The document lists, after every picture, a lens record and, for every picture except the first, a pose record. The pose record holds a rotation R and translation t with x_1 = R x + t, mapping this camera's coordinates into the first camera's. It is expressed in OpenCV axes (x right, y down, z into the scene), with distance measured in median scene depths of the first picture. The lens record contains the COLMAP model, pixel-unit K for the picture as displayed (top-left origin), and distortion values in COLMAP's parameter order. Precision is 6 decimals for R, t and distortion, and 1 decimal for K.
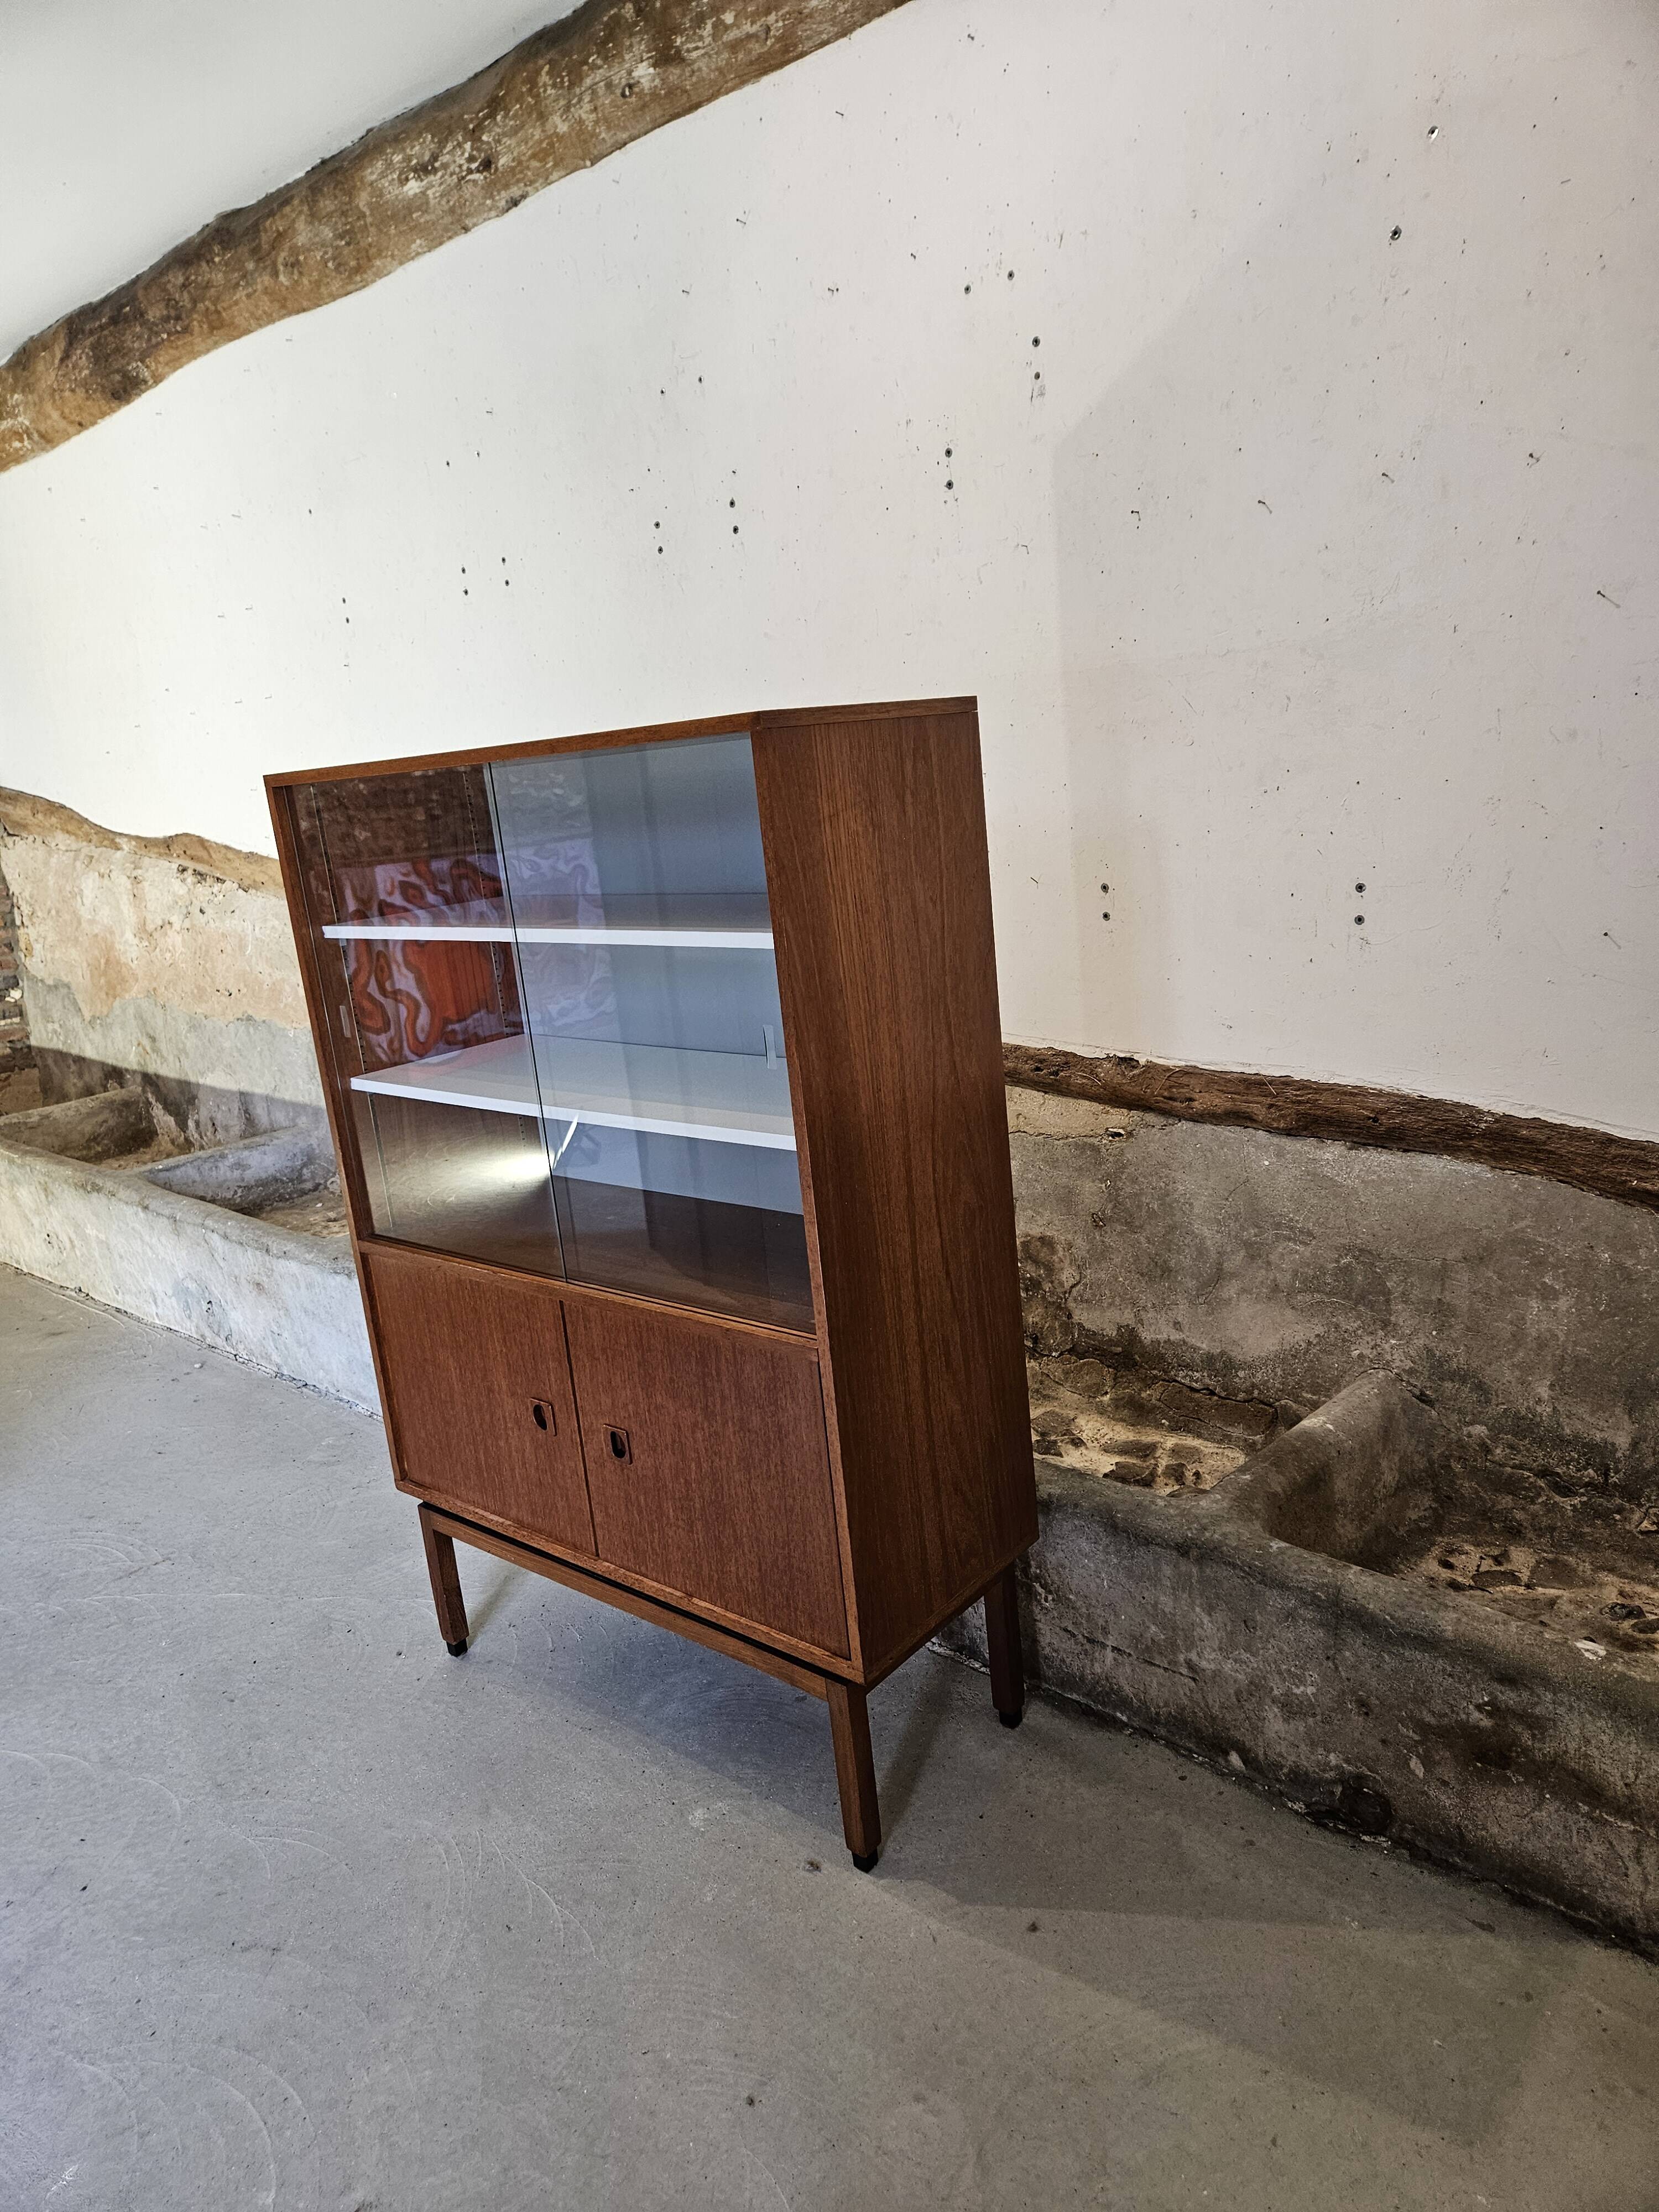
lens RADIAL K [[1465.9, 0, 811.1], [0, 1465.9, 1110.3], [0, 0, 1]] dist [0.078165, -0.060663]
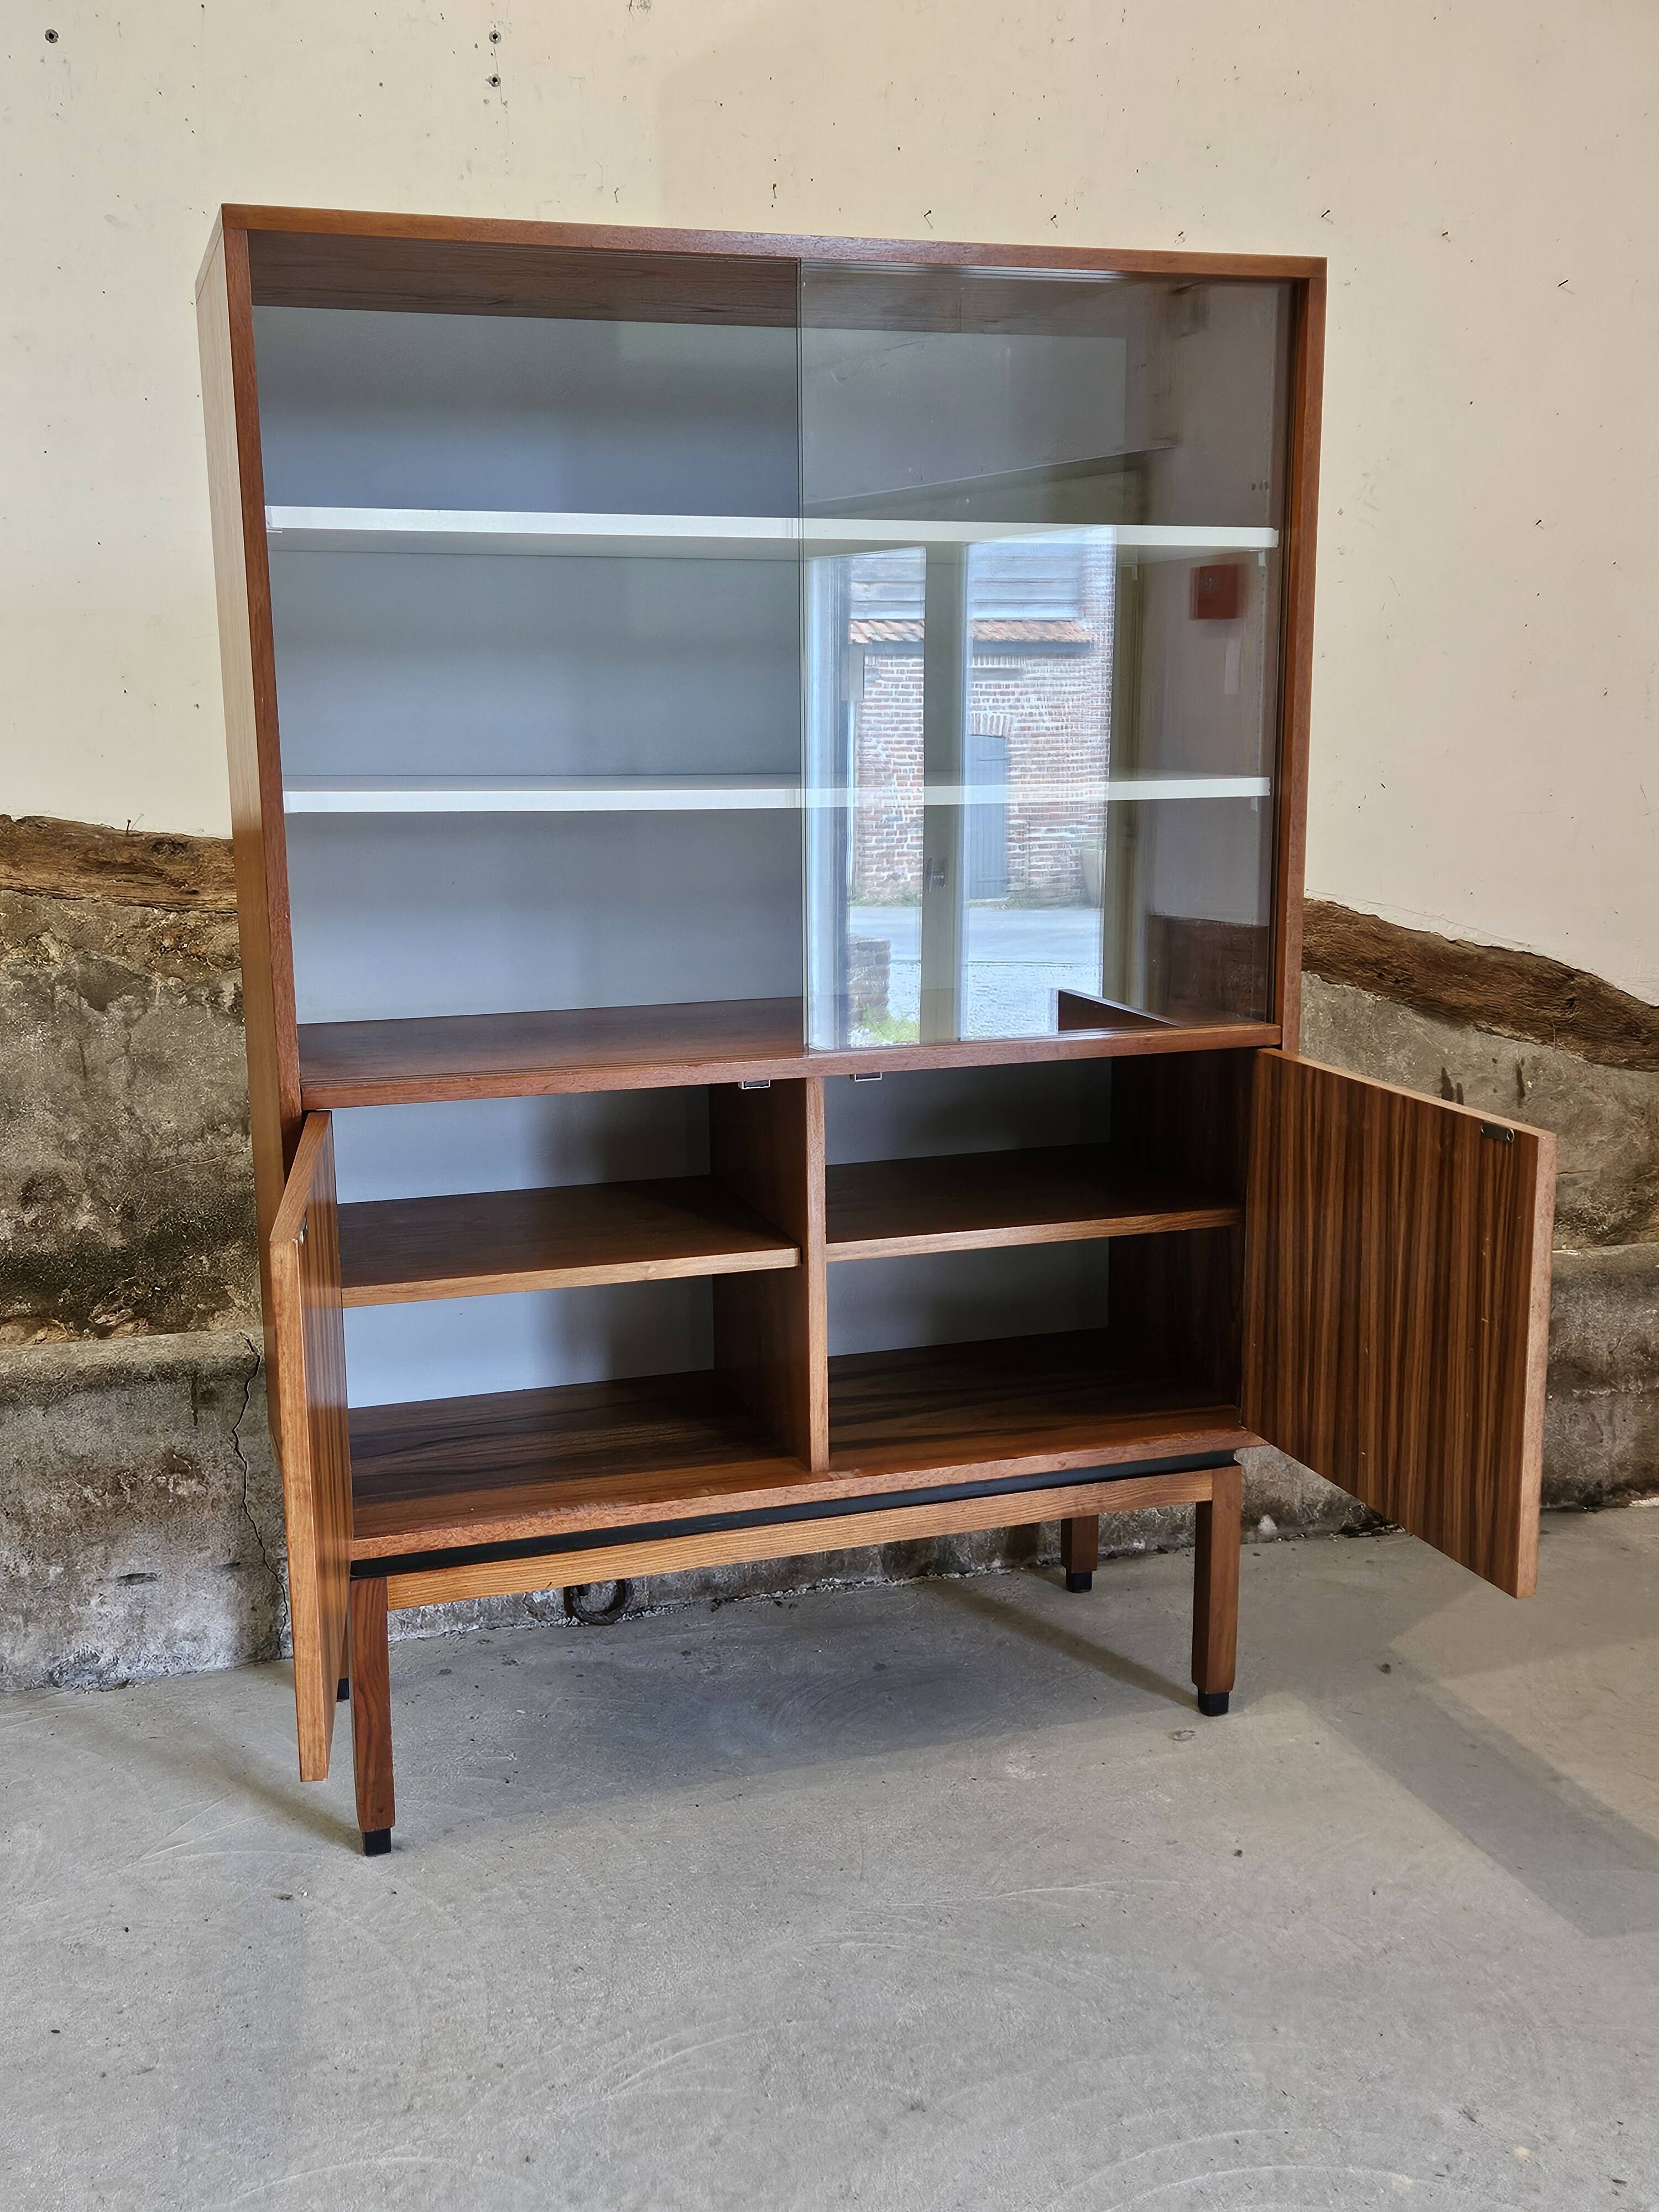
lens RADIAL K [[2249.4, 0, 786.0], [0, 2249.4, 1103.2], [0, 0, 1]] dist [0.061650, 0.000000]
pose [[0.530615, -0.065485, 0.845080, -0.976305], [0.155880, 0.987545, -0.021351, 0.146890], [-0.833156, 0.143061, 0.534214, 0.423825]]
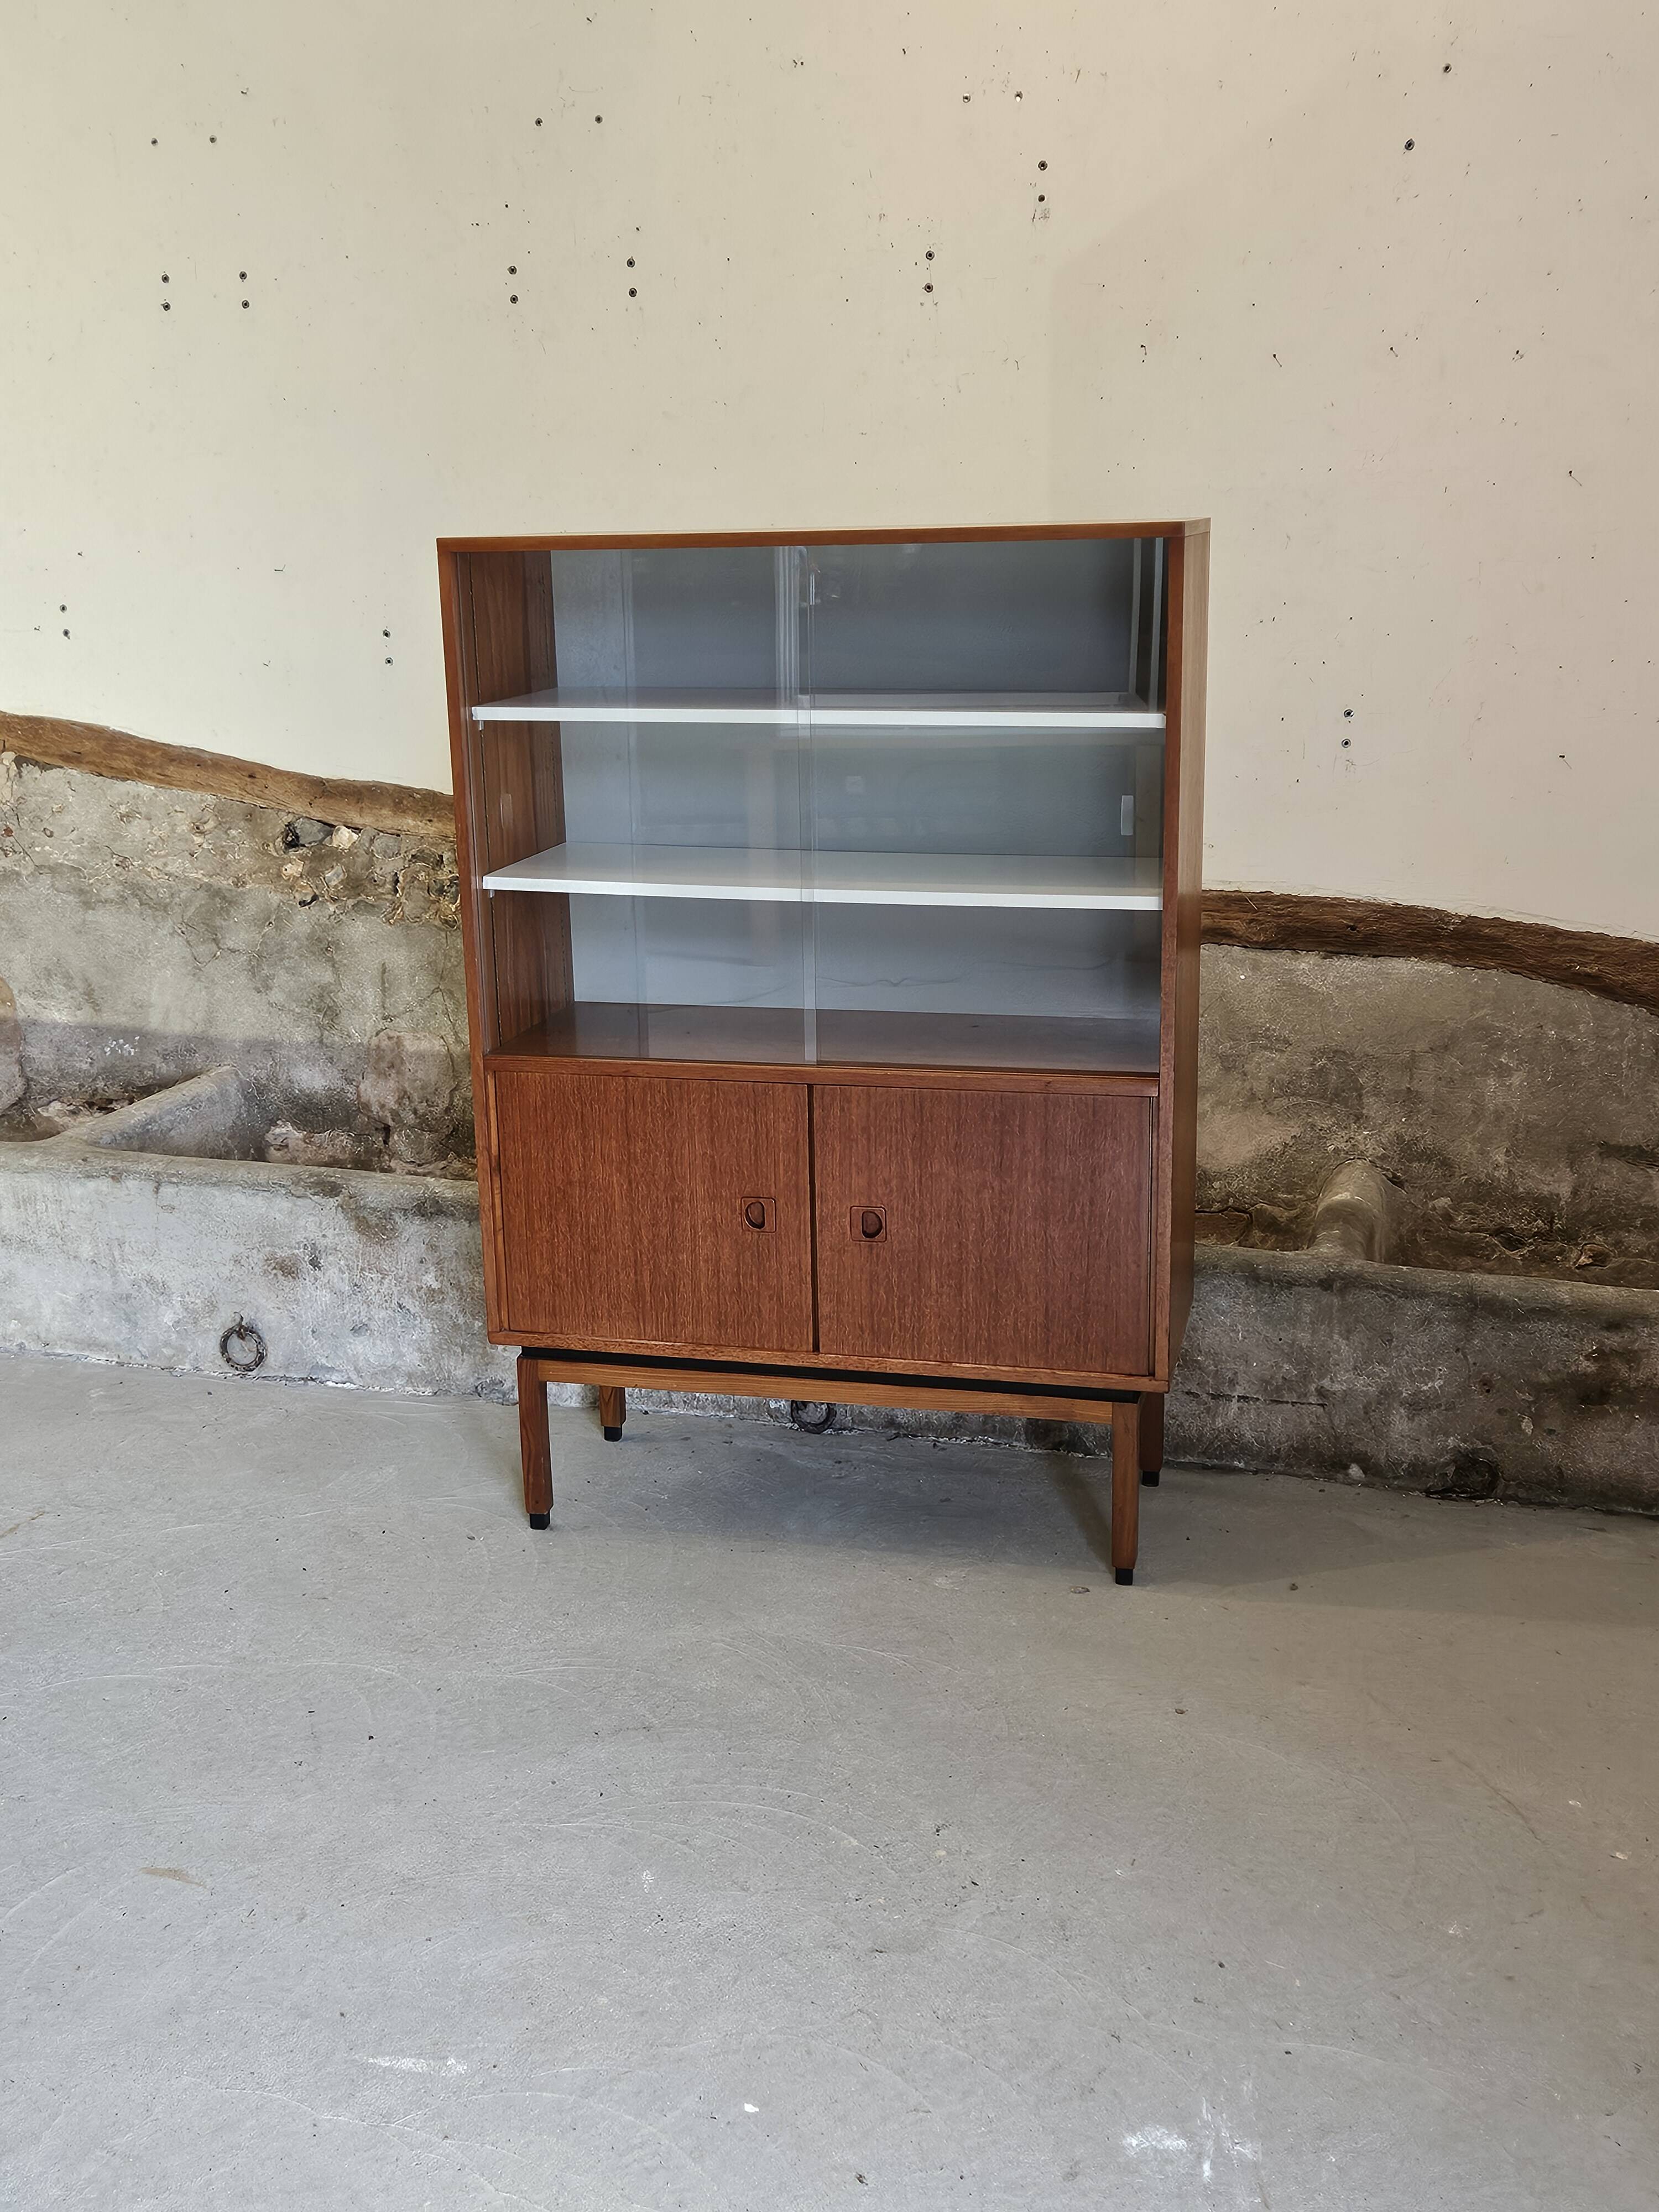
lens RADIAL K [[2249.4, 0, 789.6], [0, 2249.4, 1082.1], [0, 0, 1]] dist [0.061650, 0.000000]
pose [[0.898206, -0.028782, 0.438631, -0.785957], [0.035705, 0.999334, -0.007541, 0.127458], [-0.438121, 0.022435, 0.898636, -0.337763]]
